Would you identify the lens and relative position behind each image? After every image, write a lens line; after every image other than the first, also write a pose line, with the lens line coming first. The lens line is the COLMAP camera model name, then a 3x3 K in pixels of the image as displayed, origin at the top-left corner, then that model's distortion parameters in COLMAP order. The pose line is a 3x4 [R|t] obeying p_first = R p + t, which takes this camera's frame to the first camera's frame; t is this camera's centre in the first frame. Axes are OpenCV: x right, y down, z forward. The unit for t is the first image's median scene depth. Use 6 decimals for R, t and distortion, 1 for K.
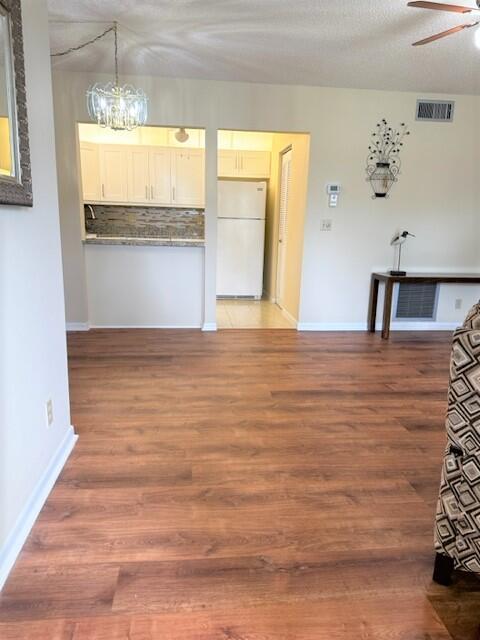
lens RADIAL K [[447.2, 0, 234.0], [0, 447.2, 324.1], [0, 0, 1]] dist [0.056805, -0.067612]
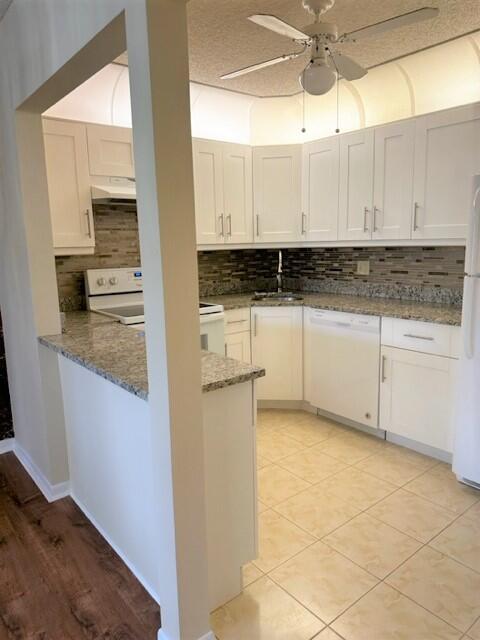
lens RADIAL K [[447.2, 0, 239.3], [0, 447.2, 318.3], [0, 0, 1]] dist [0.056805, -0.067612]
pose [[0.546014, 0.096227, -0.832231, 0.328411], [-0.155144, 0.987814, 0.012429, -0.351564], [0.823285, 0.122329, 0.554289, 1.288925]]
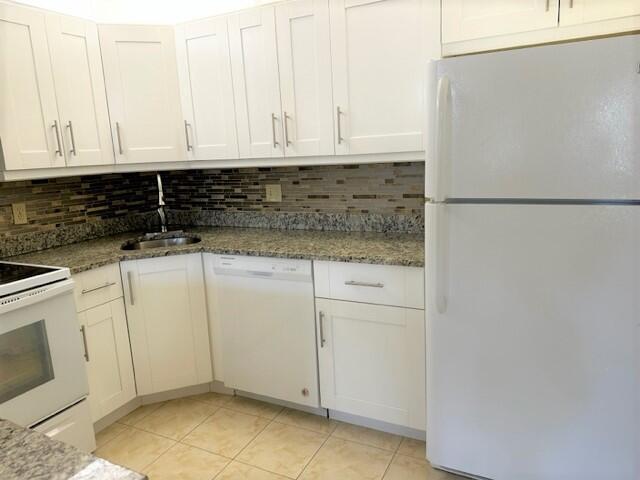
lens RADIAL K [[447.2, 0, 319.2], [0, 447.2, 236.9], [0, 0, 1]] dist [0.056805, -0.067612]
pose [[0.840787, 0.025837, -0.540750, 0.091558], [-0.050564, 0.998242, -0.030924, -0.404074], [0.539000, 0.053343, 0.840615, 1.475138]]
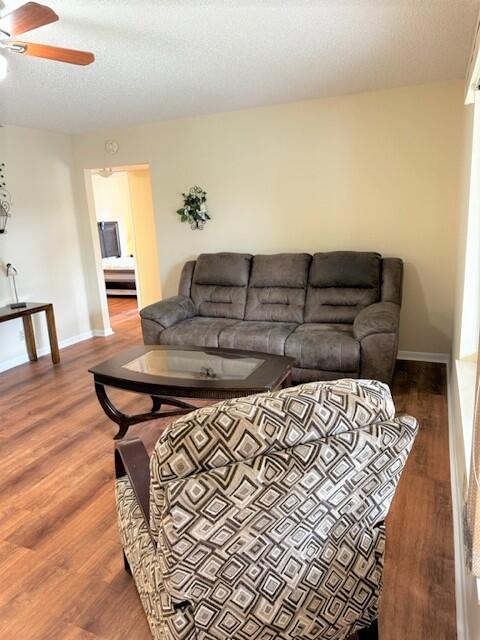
lens RADIAL K [[447.2, 0, 239.0], [0, 447.2, 311.2], [0, 0, 1]] dist [0.056805, -0.067612]
pose [[0.473980, -0.237196, 0.847987, -0.014754], [0.266771, 0.956456, 0.118425, -0.137139], [-0.839152, 0.170087, 0.516618, 0.177126]]
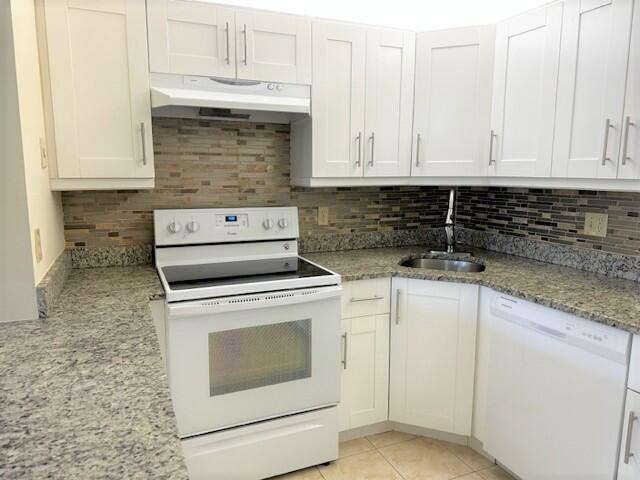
lens RADIAL K [[447.2, 0, 316.5], [0, 447.2, 236.8], [0, 0, 1]] dist [0.056805, -0.067612]
pose [[0.296745, 0.104011, -0.949276, 0.050365], [-0.214588, 0.975891, 0.039847, -0.434667], [0.930534, 0.191879, 0.311910, 1.577125]]
